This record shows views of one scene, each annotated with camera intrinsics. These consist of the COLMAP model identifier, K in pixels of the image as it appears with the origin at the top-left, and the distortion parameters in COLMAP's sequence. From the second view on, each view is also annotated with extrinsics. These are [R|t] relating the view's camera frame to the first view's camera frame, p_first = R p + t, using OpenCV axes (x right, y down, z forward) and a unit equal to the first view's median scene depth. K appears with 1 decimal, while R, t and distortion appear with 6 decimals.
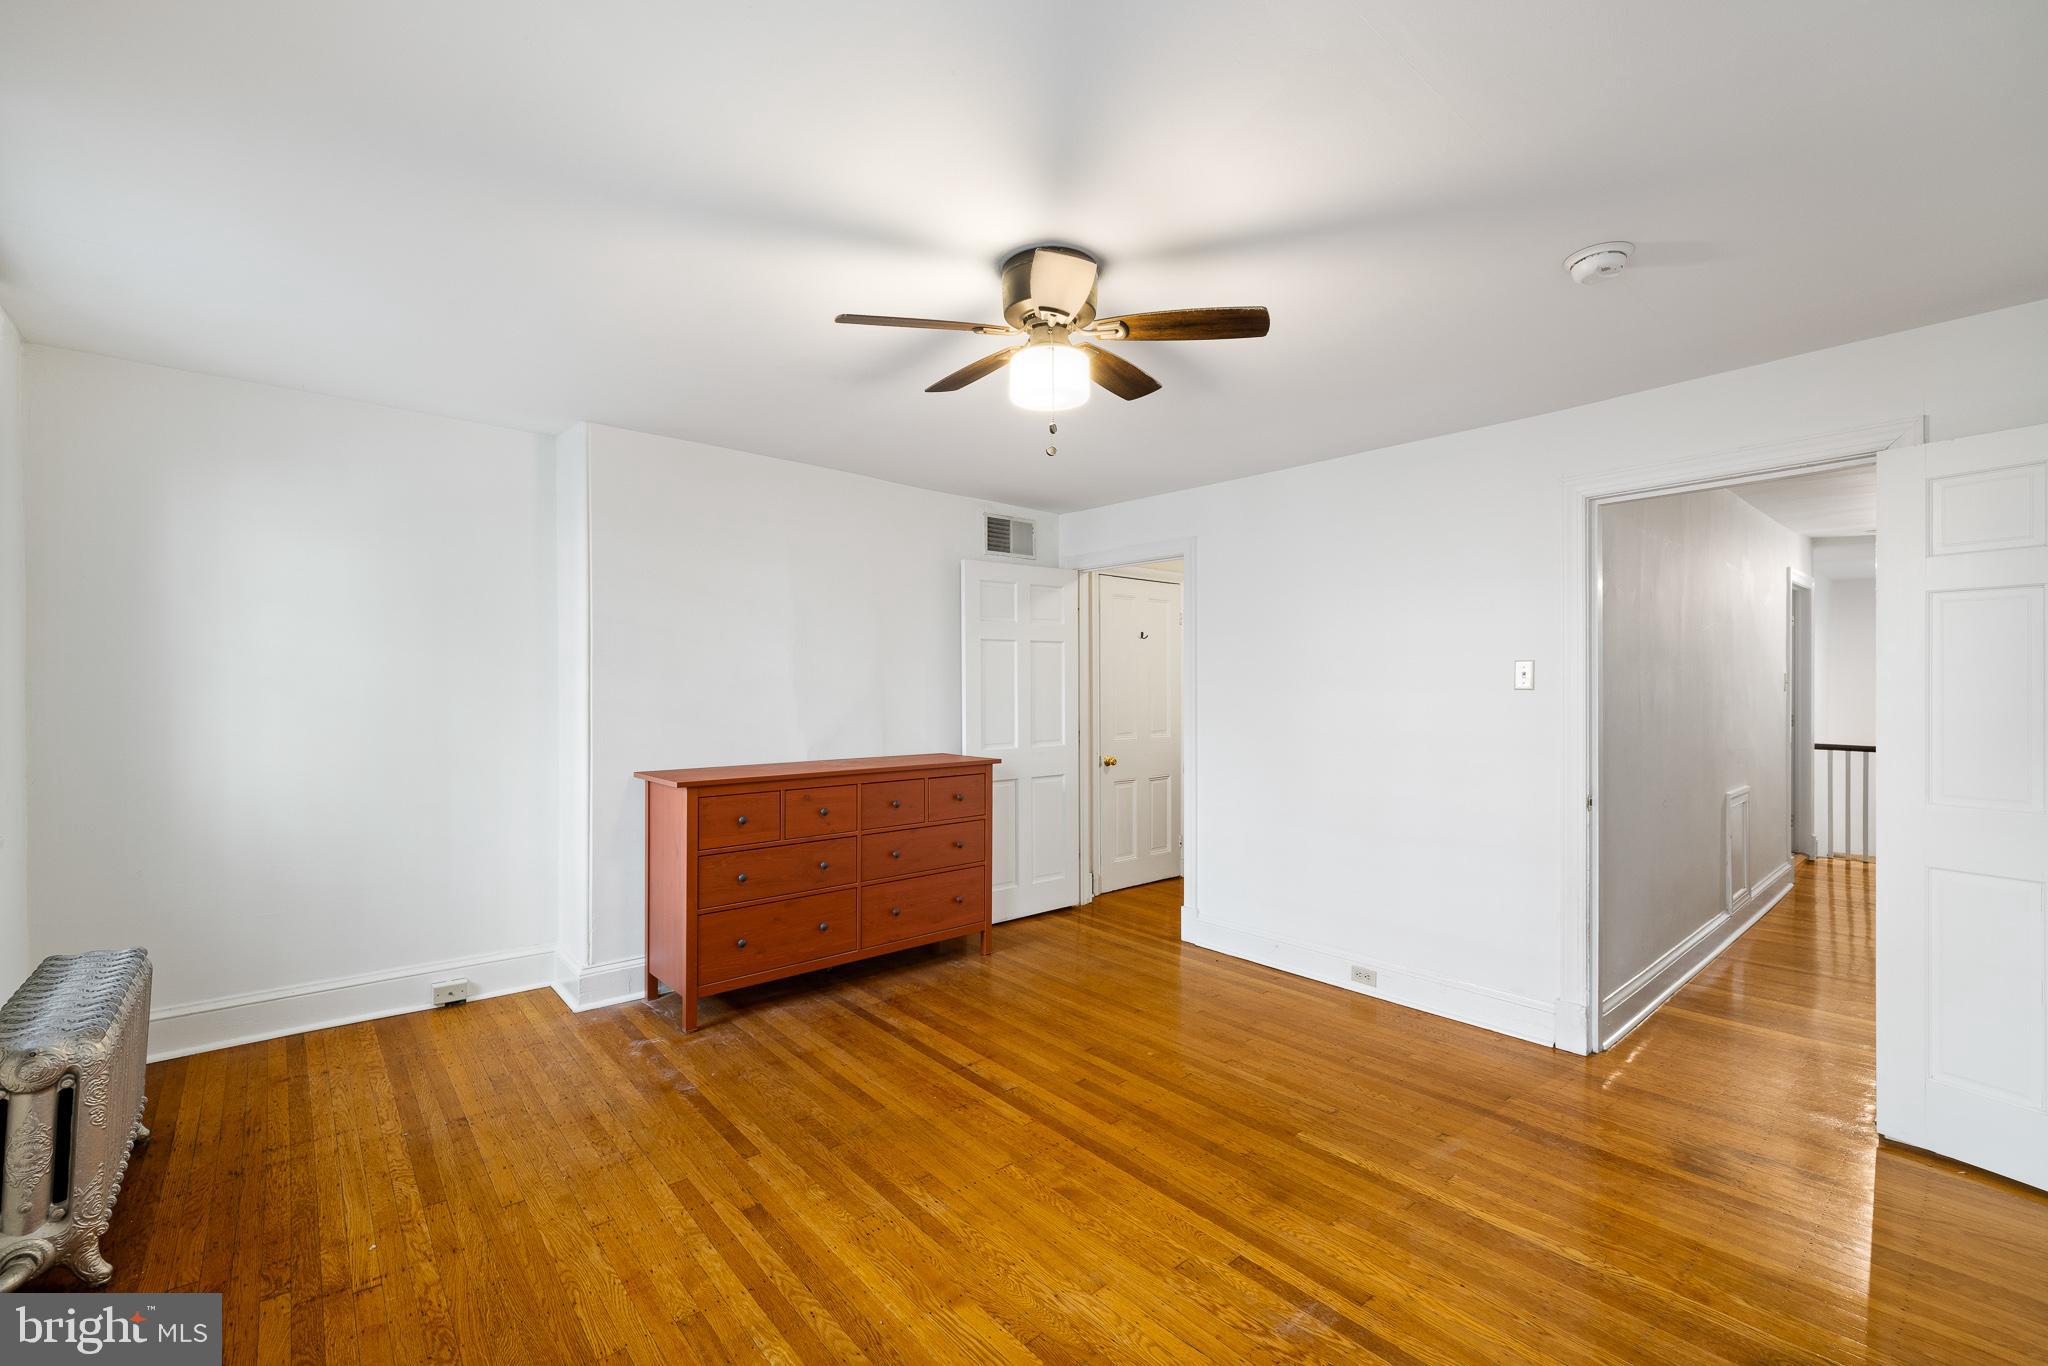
lens RADIAL K [[854.9, 0, 1016.3], [0, 854.9, 669.6], [0, 0, 1]] dist [0.001299, 0.000602]
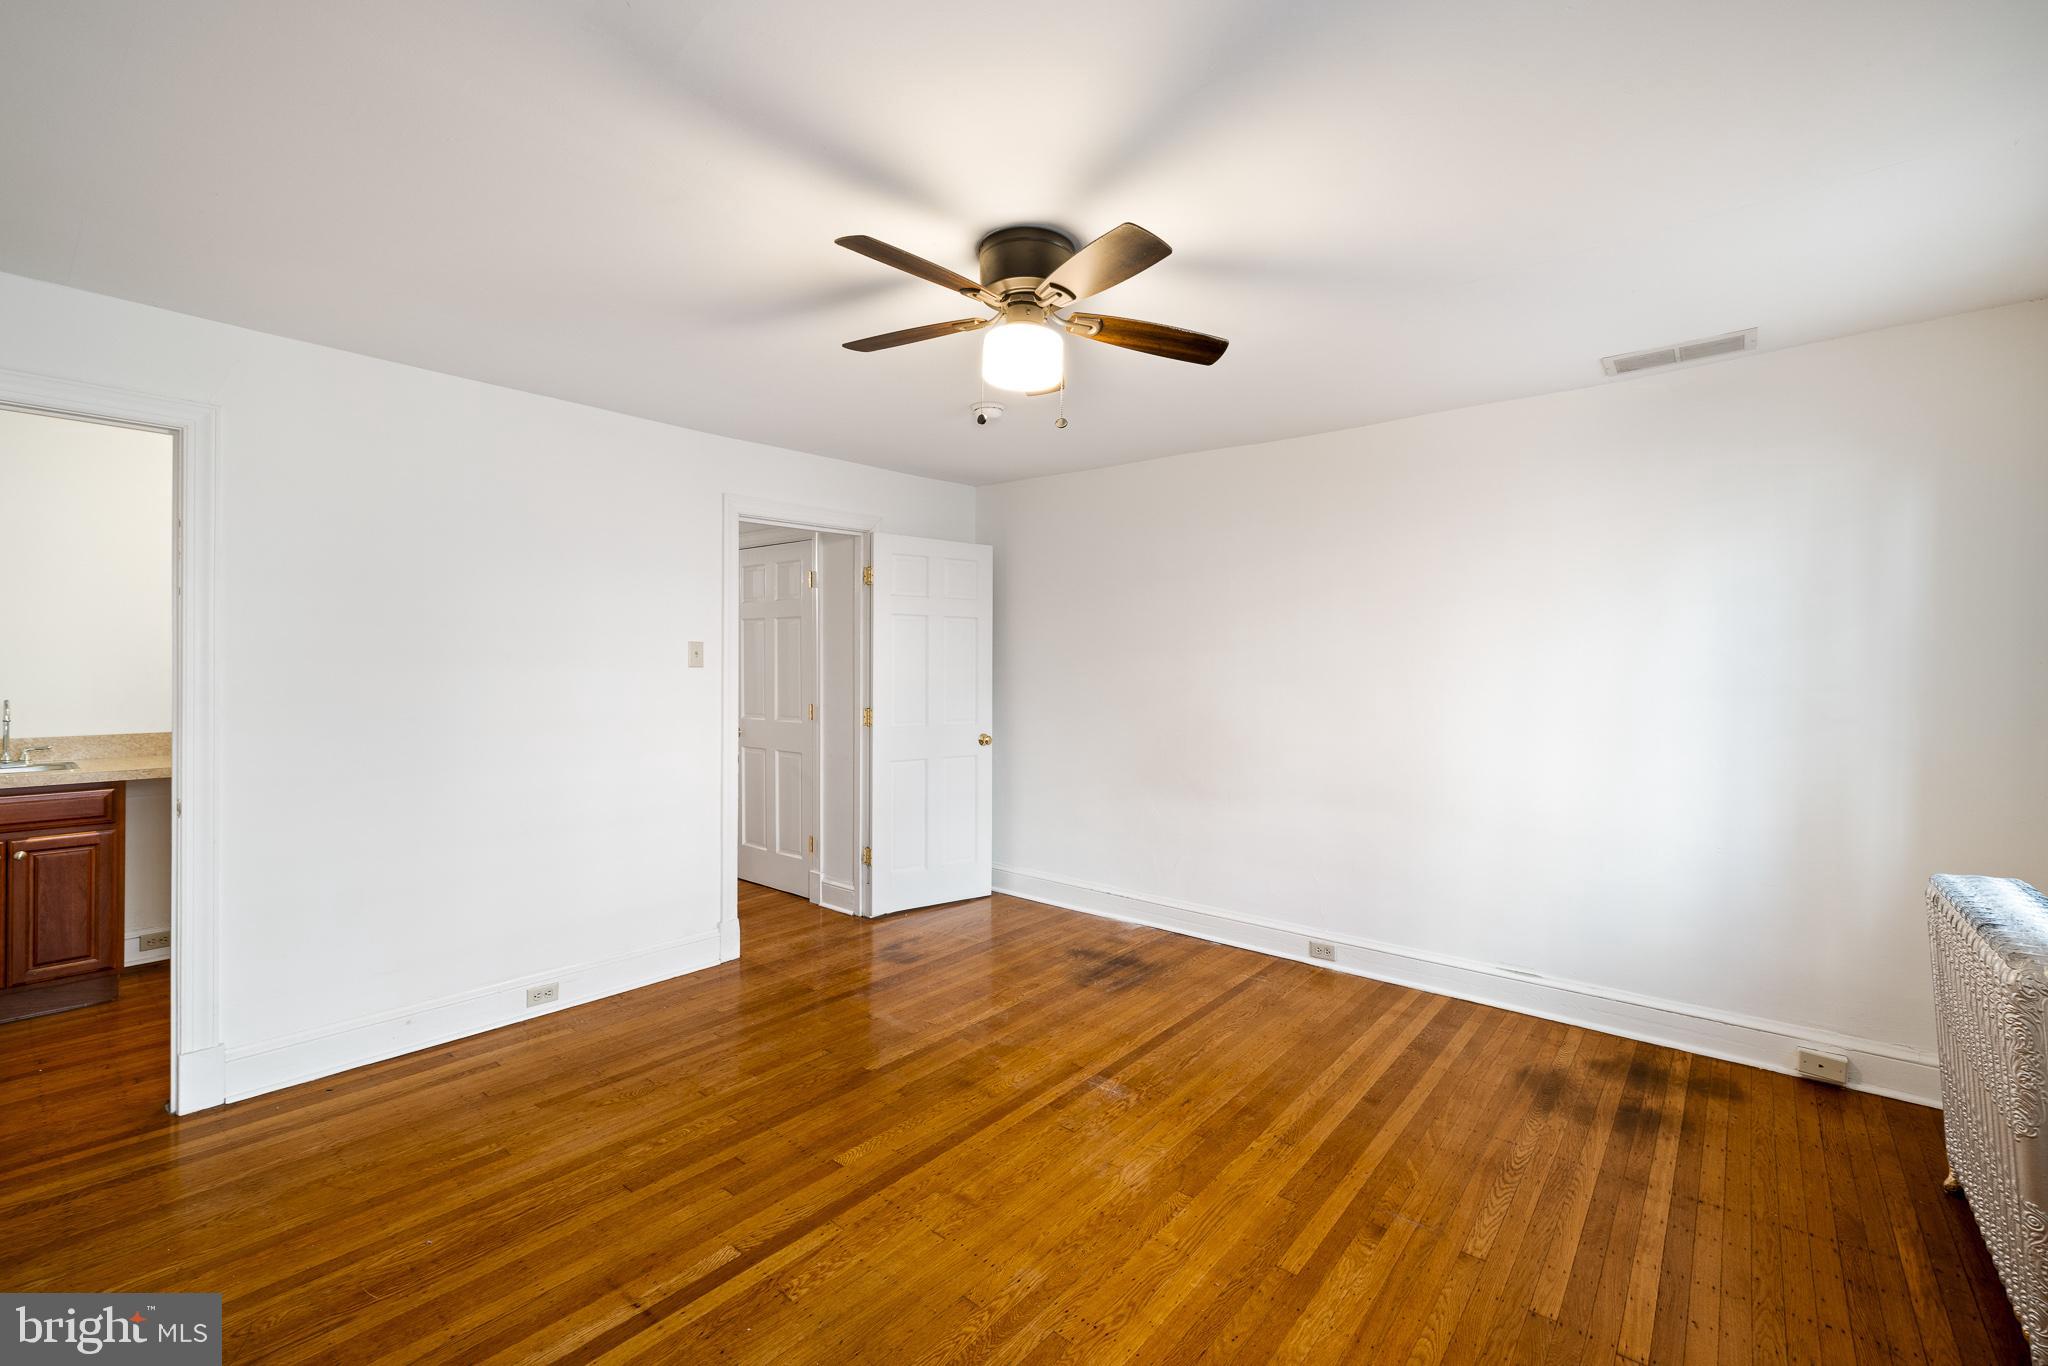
lens RADIAL K [[854.9, 0, 1016.3], [0, 854.9, 669.6], [0, 0, 1]] dist [0.001299, 0.000602]
pose [[-0.154212, -0.001319, 0.988037, -0.752311], [-0.023280, 0.999726, -0.002299, 0.024075], [-0.987763, -0.023356, -0.154201, 0.942990]]
